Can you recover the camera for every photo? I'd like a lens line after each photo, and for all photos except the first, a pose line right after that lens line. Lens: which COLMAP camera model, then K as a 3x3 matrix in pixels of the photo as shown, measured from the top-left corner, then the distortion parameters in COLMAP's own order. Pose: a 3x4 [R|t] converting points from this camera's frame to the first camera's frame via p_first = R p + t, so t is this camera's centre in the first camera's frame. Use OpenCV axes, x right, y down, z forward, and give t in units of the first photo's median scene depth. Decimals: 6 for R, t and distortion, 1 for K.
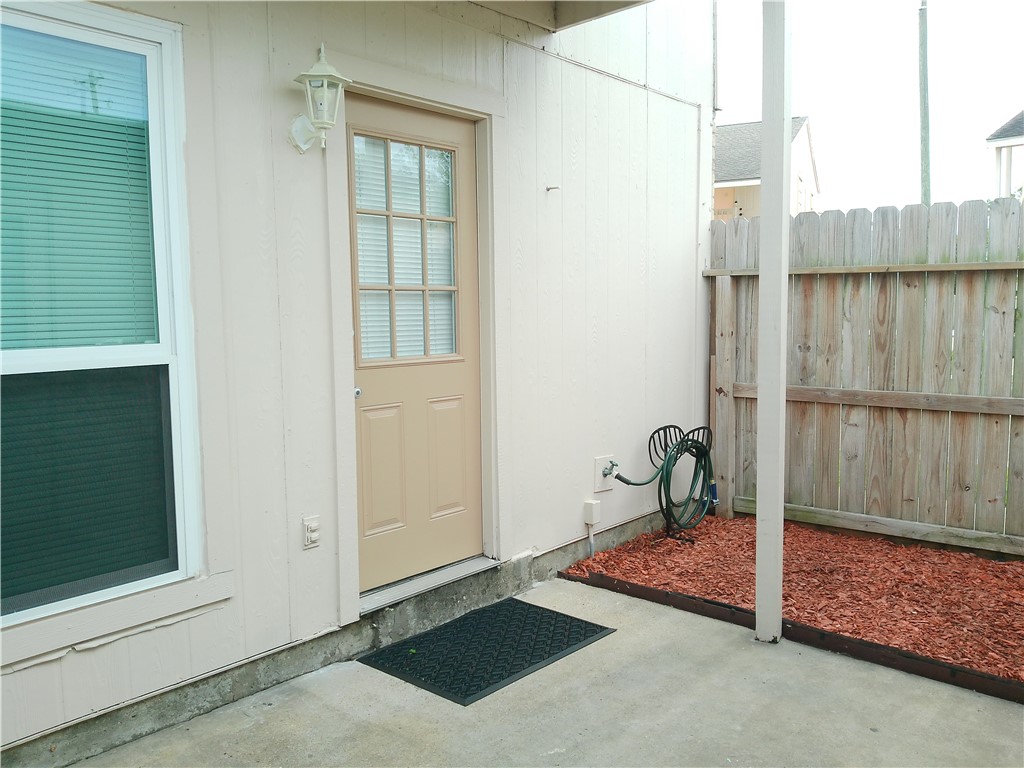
lens RADIAL K [[832.4, 0, 512.0], [0, 832.4, 384.0], [0, 0, 1]] dist [-0.035613, -0.006064]
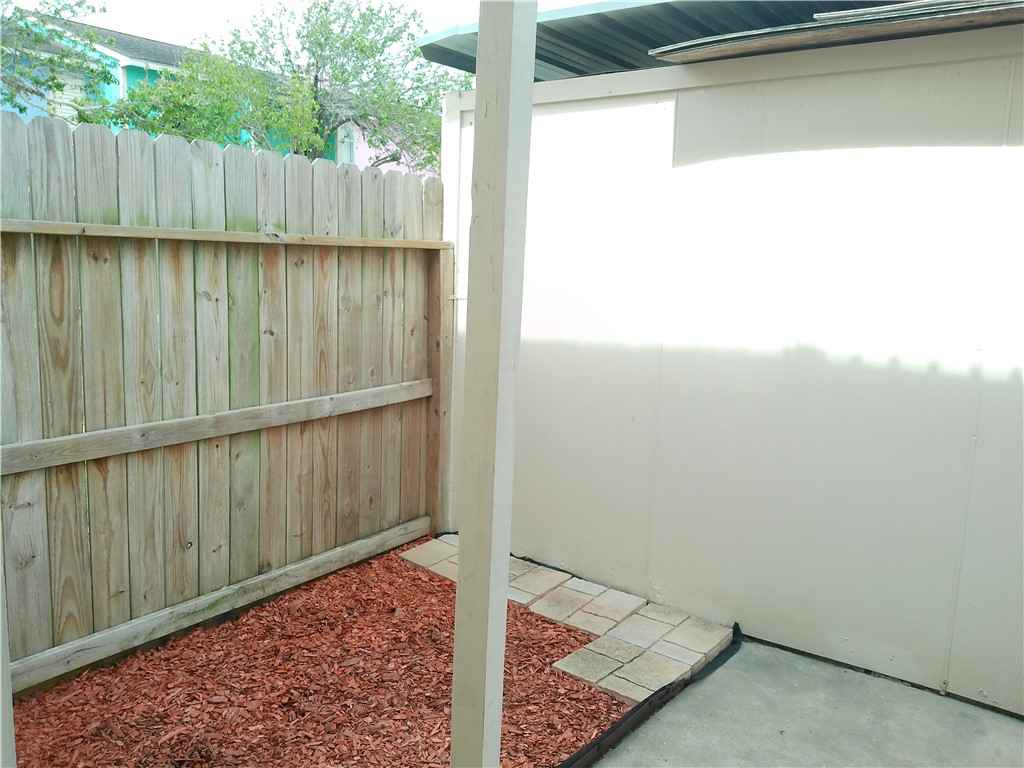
lens RADIAL K [[832.4, 0, 512.0], [0, 832.4, 384.0], [0, 0, 1]] dist [-0.035613, -0.006064]
pose [[-0.090874, -0.132022, 0.987072, -0.163754], [0.069558, 0.987911, 0.138538, -0.091107], [-0.993430, 0.081248, -0.080593, 0.753557]]
